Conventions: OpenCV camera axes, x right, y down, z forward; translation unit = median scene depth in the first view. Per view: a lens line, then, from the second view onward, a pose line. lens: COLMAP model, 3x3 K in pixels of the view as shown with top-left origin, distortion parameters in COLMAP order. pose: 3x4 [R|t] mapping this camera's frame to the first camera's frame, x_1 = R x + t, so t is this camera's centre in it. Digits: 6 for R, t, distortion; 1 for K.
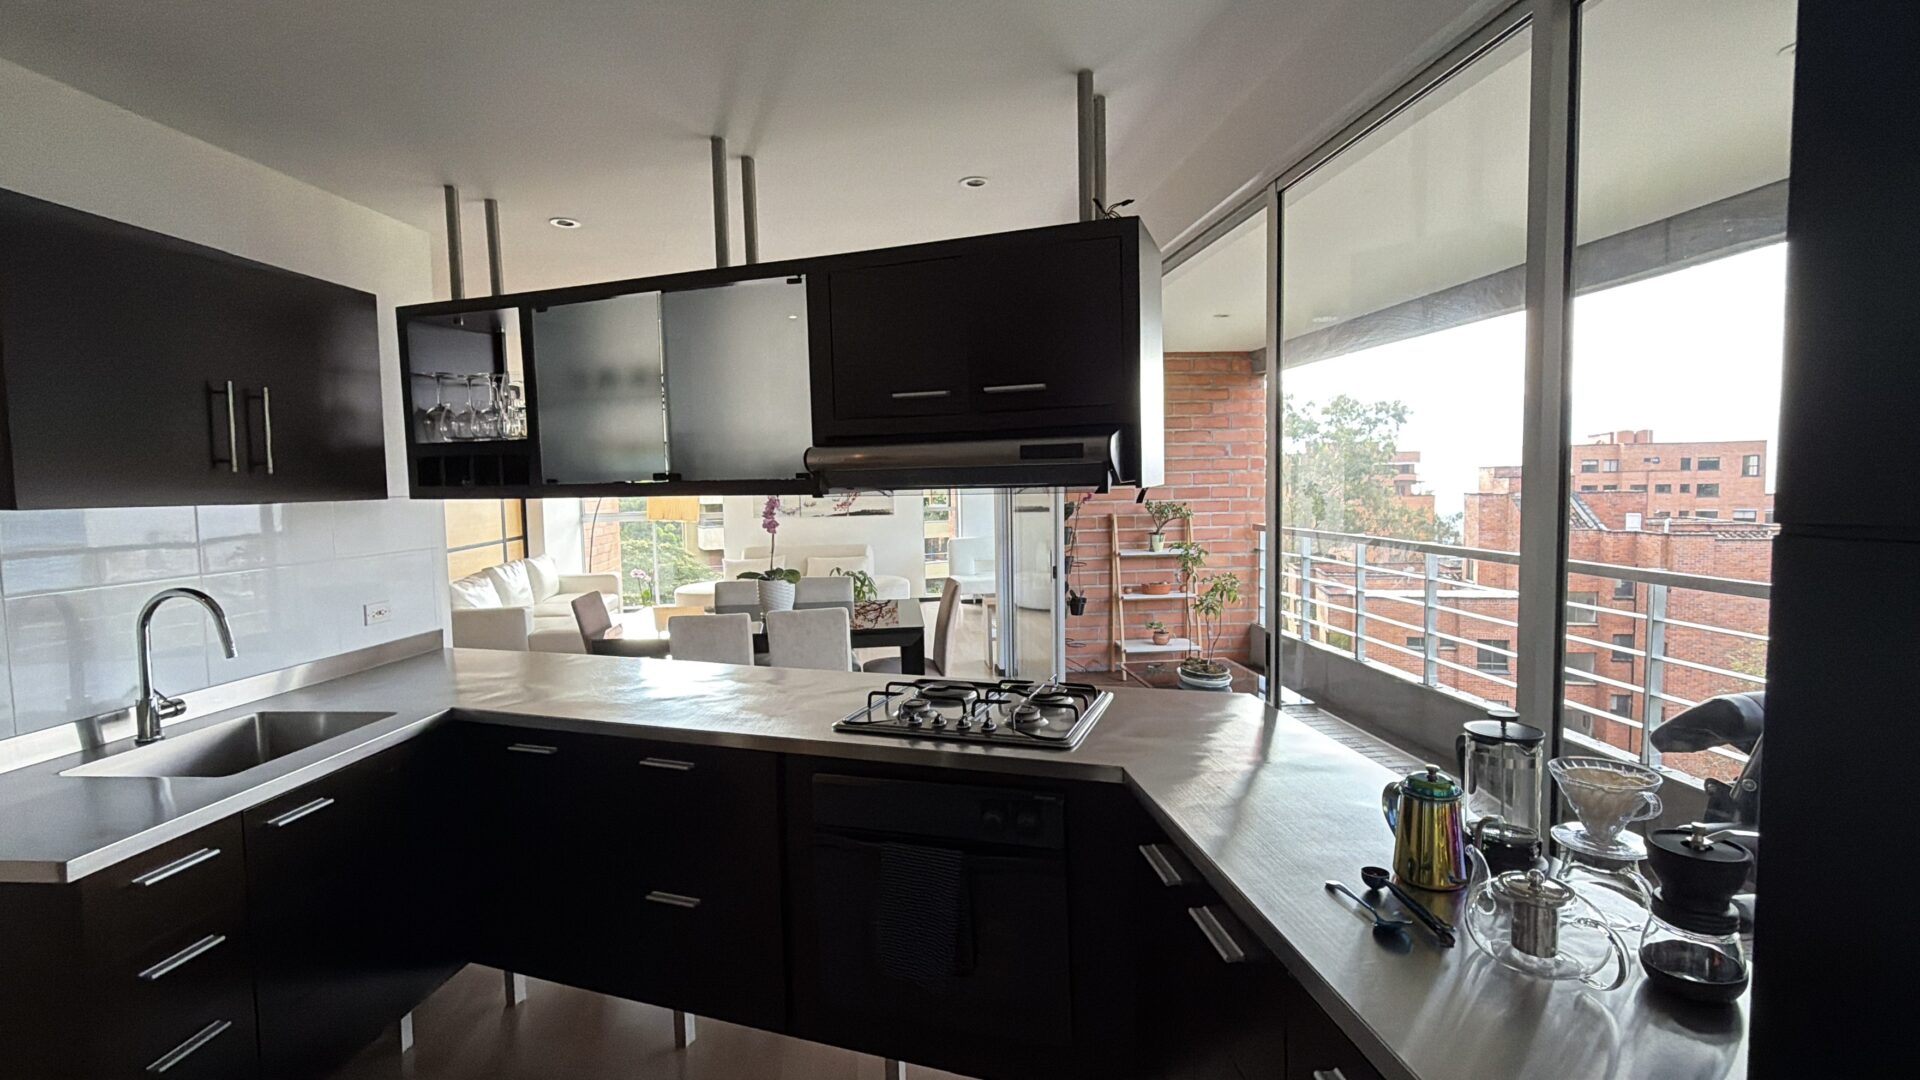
lens RADIAL K [[875.2, 0, 962.2], [0, 875.2, 540.7], [0, 0, 1]] dist [0.000030, -0.000331]
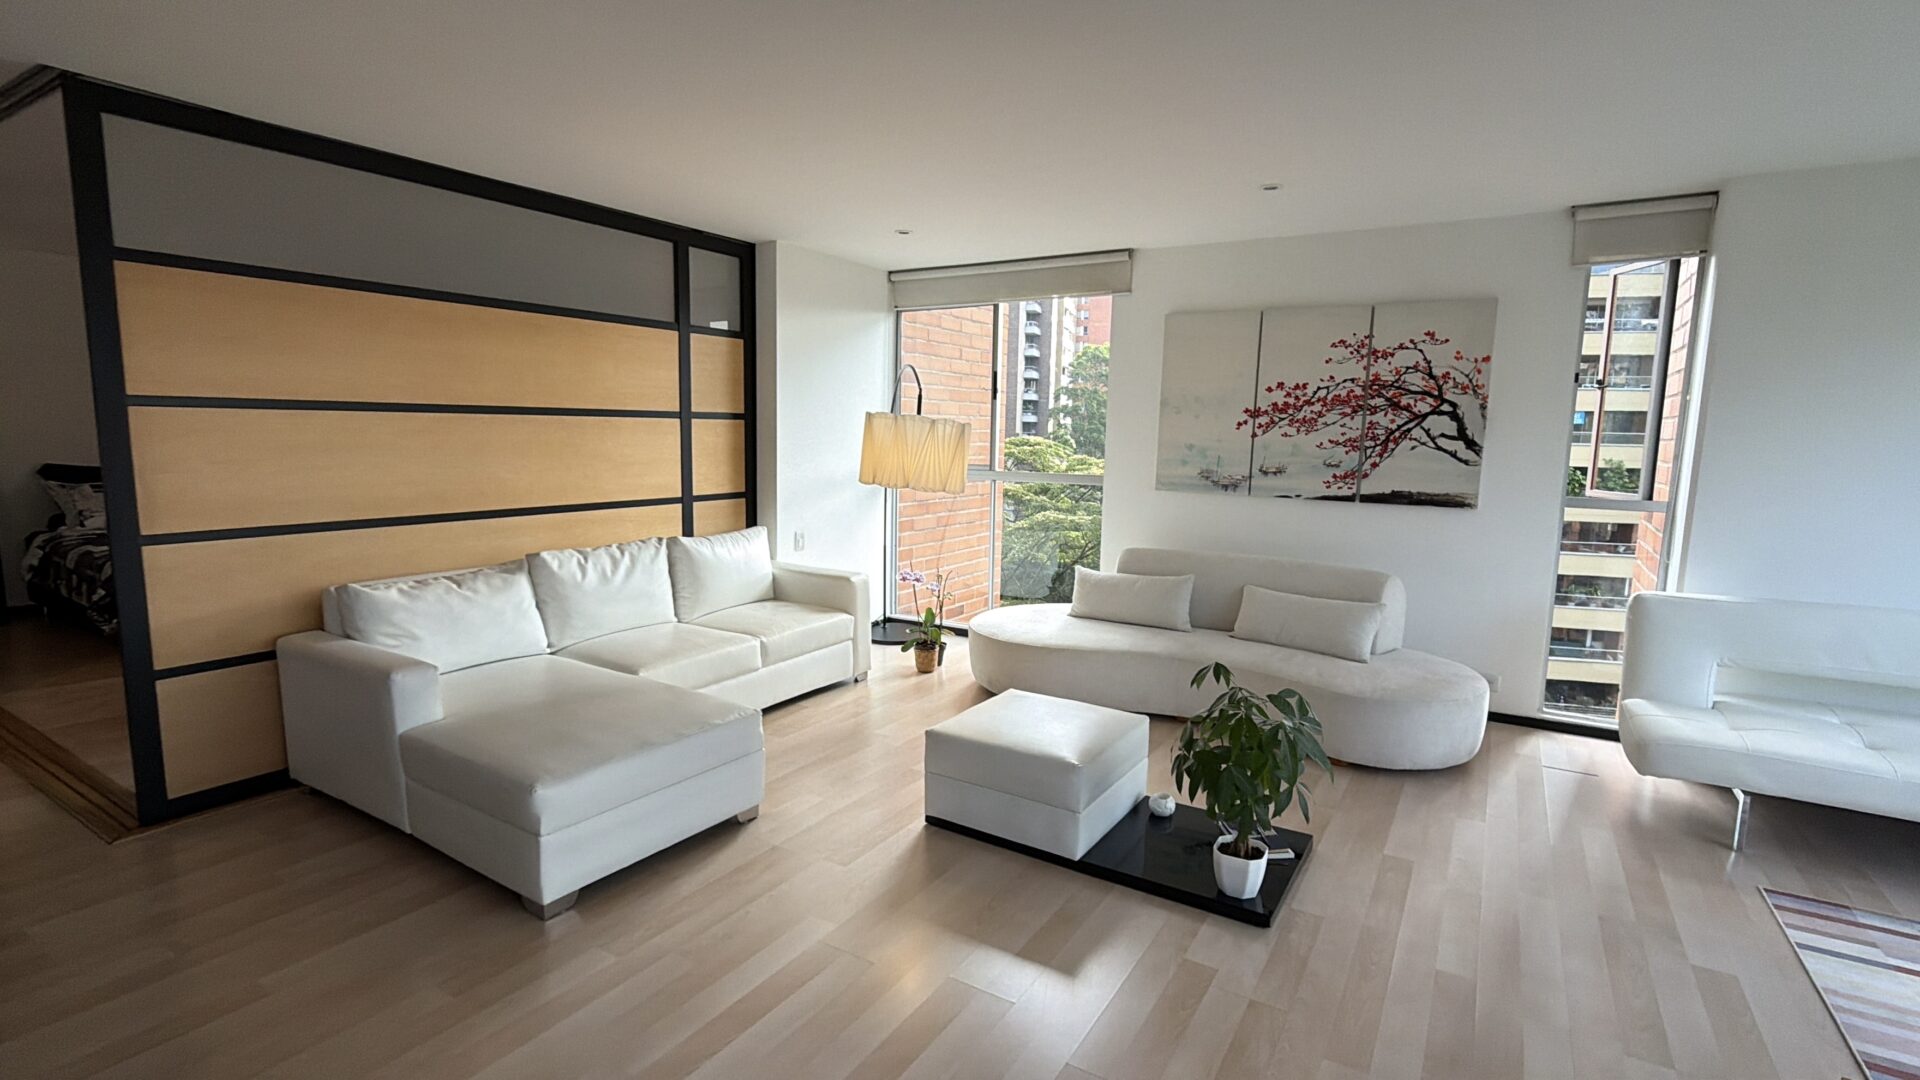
lens RADIAL K [[875.2, 0, 960.6], [0, 875.2, 538.8], [0, 0, 1]] dist [0.000030, -0.000331]
pose [[0.785087, 0.113332, -0.608929, -0.054601], [-0.081792, 0.993478, 0.079449, -0.100301], [0.613961, -0.012569, 0.789236, 1.837918]]
